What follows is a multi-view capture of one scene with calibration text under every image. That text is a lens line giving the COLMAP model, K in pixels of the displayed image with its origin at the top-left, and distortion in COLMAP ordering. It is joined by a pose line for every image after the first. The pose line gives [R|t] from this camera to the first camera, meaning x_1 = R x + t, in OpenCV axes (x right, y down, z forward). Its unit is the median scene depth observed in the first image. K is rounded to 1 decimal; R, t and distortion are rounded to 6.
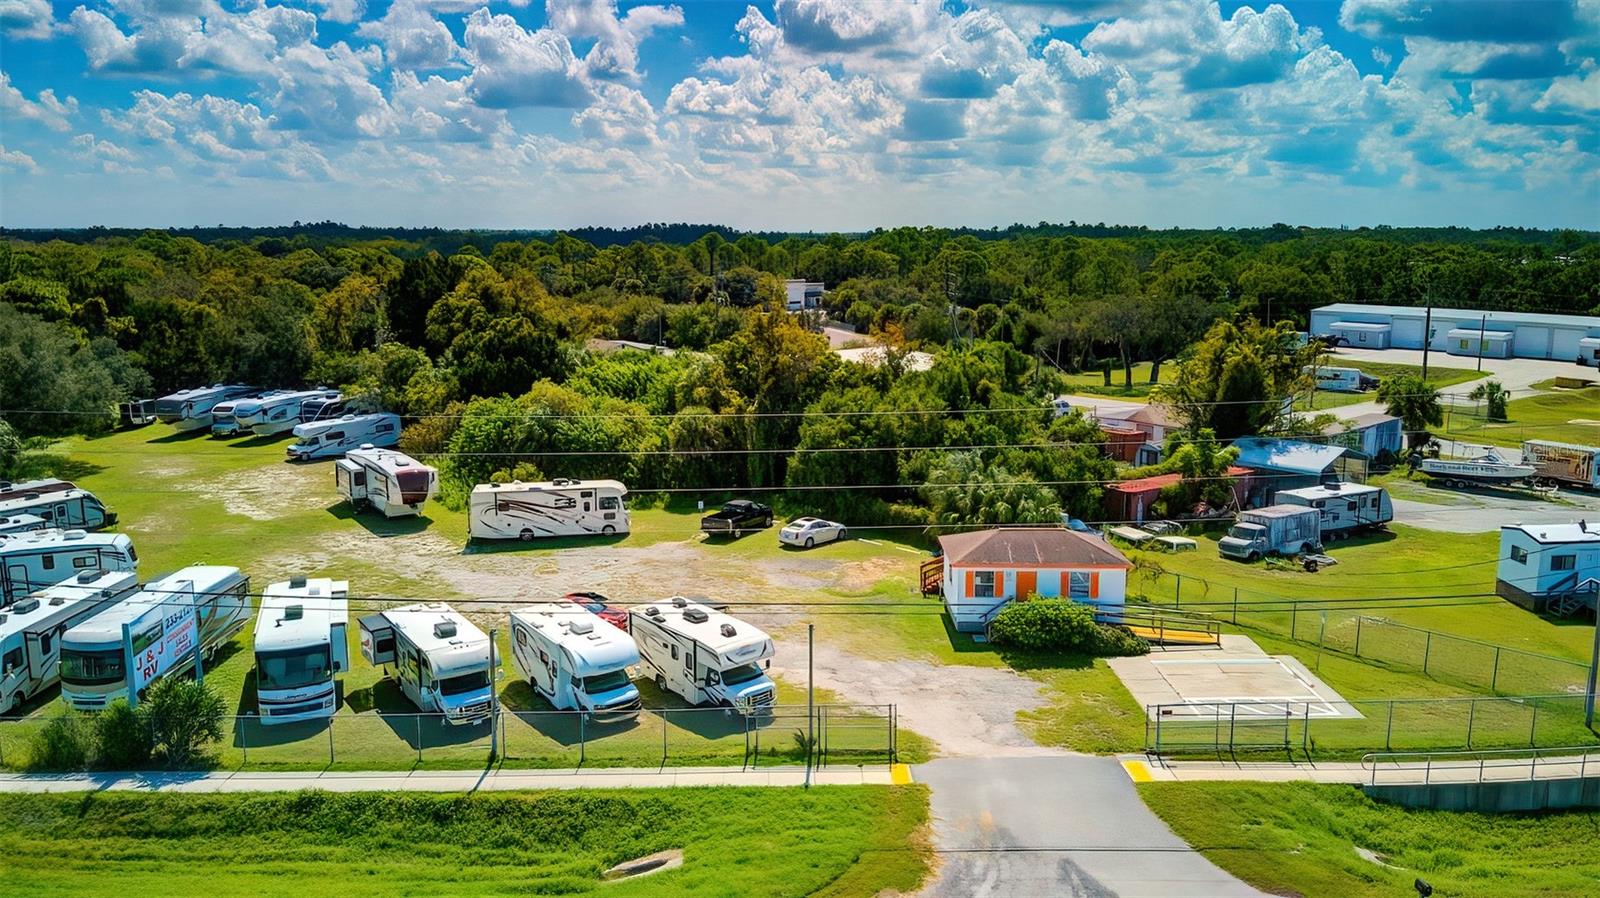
lens RADIAL K [[1164.0, 0, 791.2], [0, 1164.0, 435.9], [0, 0, 1]] dist [0.120945, -0.227258]
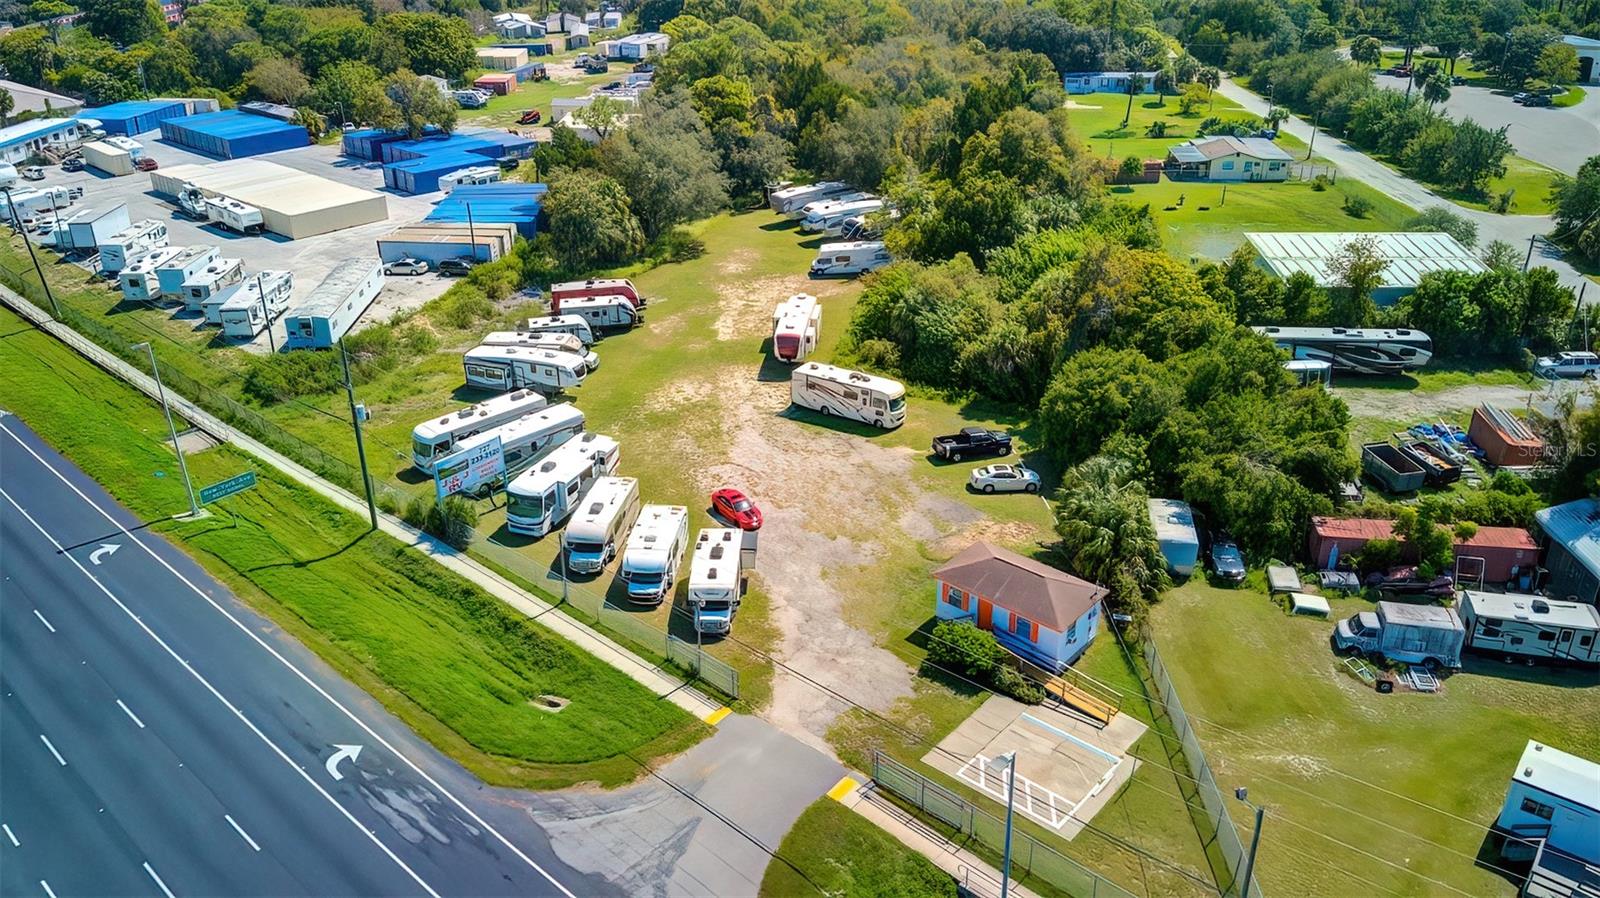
lens RADIAL K [[1160.6, 0, 792.3], [0, 1160.6, 442.5], [0, 0, 1]] dist [0.151760, -0.290621]
pose [[0.738552, 0.287382, -0.609879, 0.602496], [-0.098770, 0.940962, 0.323783, -0.327683], [0.666922, -0.178893, 0.723334, 0.034803]]
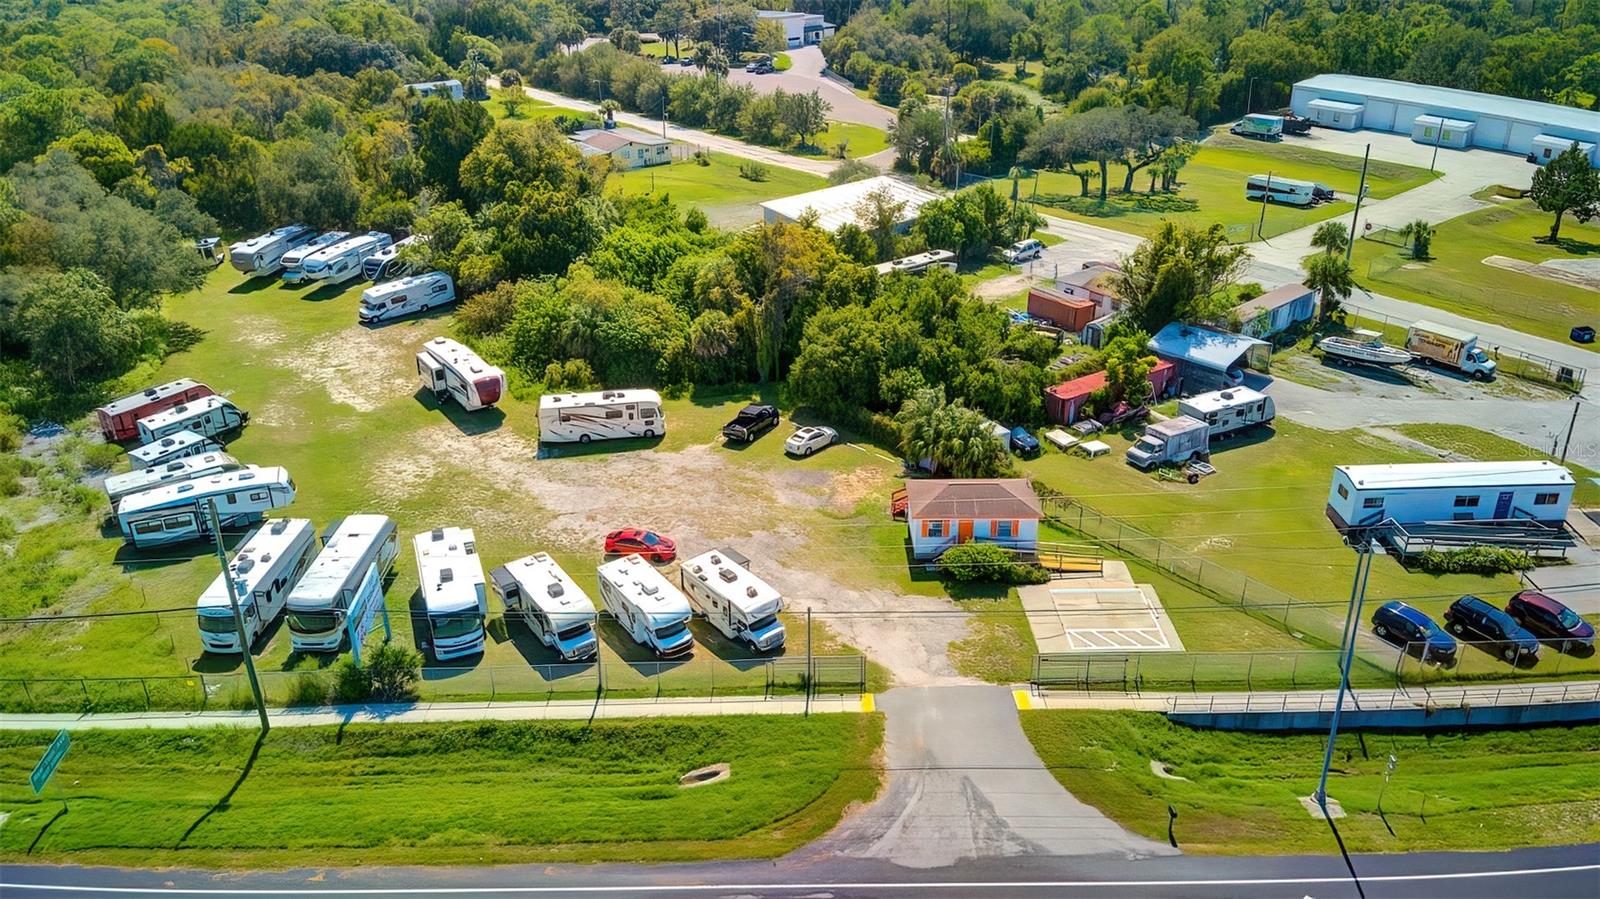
lens RADIAL K [[1160.6, 0, 792.3], [0, 1160.6, 443.0], [0, 0, 1]] dist [0.151760, -0.290621]
pose [[0.999983, -0.005758, 0.000555, -0.002609], [0.005359, 0.958322, 0.285638, -0.296497], [-0.002177, -0.285631, 0.958337, -0.229226]]
